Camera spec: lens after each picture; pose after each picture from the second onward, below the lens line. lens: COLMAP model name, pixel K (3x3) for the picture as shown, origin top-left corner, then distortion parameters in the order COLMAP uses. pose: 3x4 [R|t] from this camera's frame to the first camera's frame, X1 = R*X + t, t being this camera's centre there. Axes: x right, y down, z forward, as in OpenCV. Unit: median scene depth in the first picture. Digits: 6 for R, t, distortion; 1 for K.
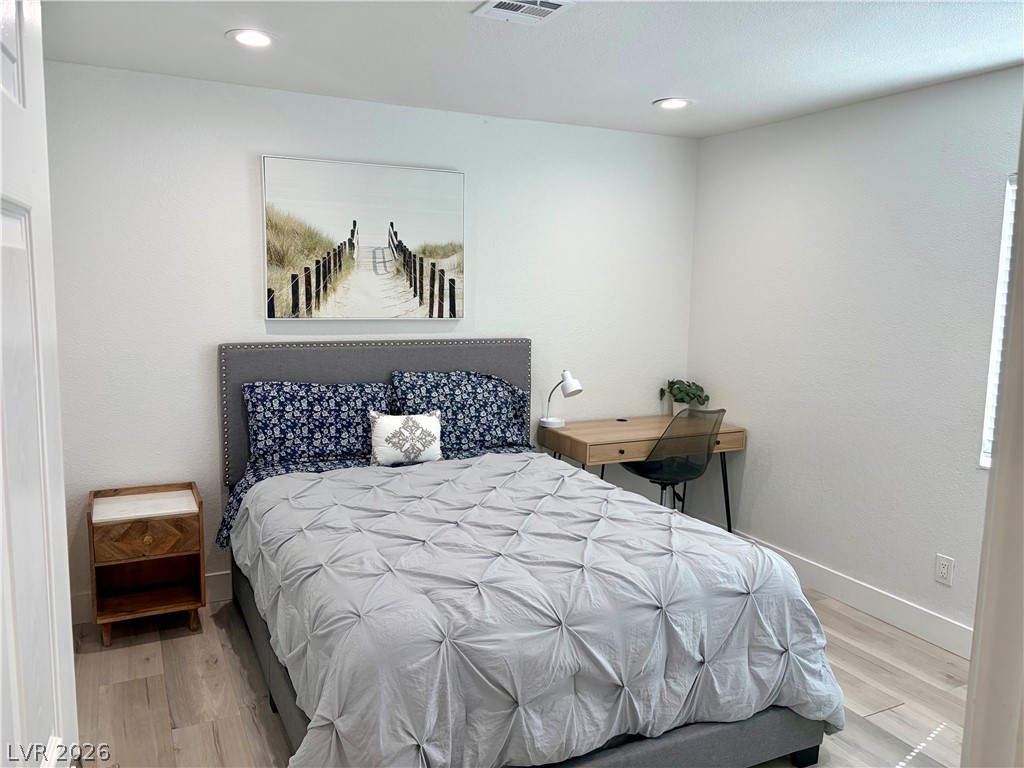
lens RADIAL K [[772.9, 0, 516.6], [0, 772.9, 382.7], [0, 0, 1]] dist [0.051339, -0.052013]
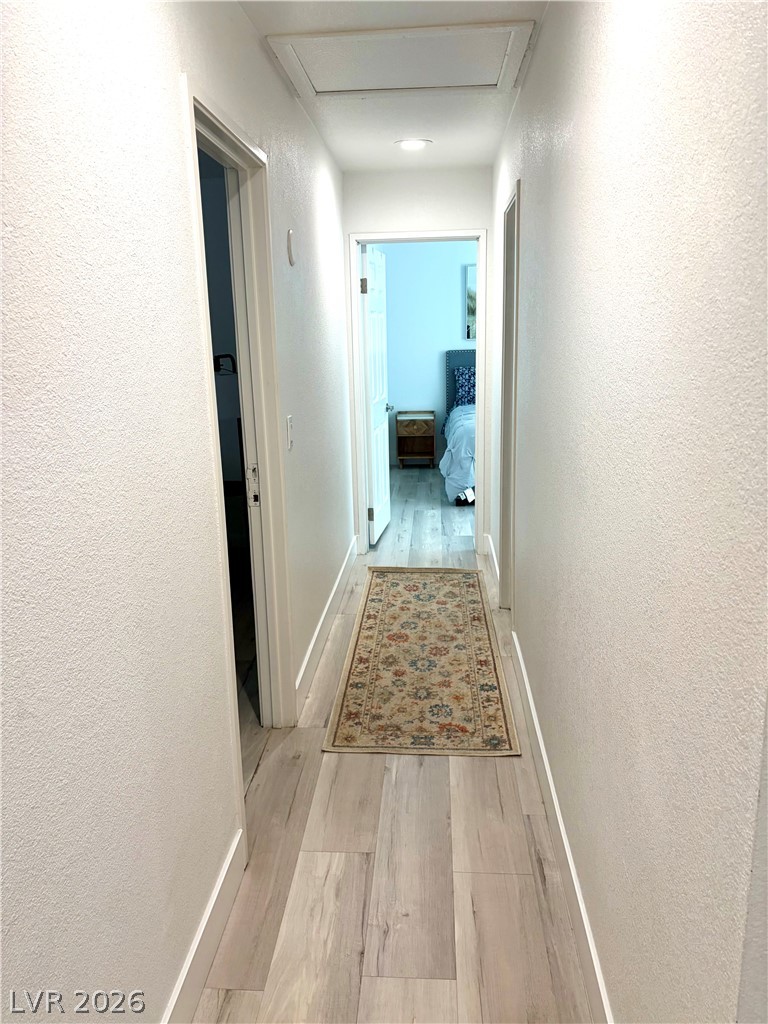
lens RADIAL K [[772.9, 0, 385.1], [0, 772.9, 513.6], [0, 0, 1]] dist [0.051339, -0.052013]
pose [[0.861607, 0.097799, -0.498065, 0.702327], [-0.036771, 0.990710, 0.130923, 0.145766], [0.506242, -0.094490, 0.857199, -1.199363]]
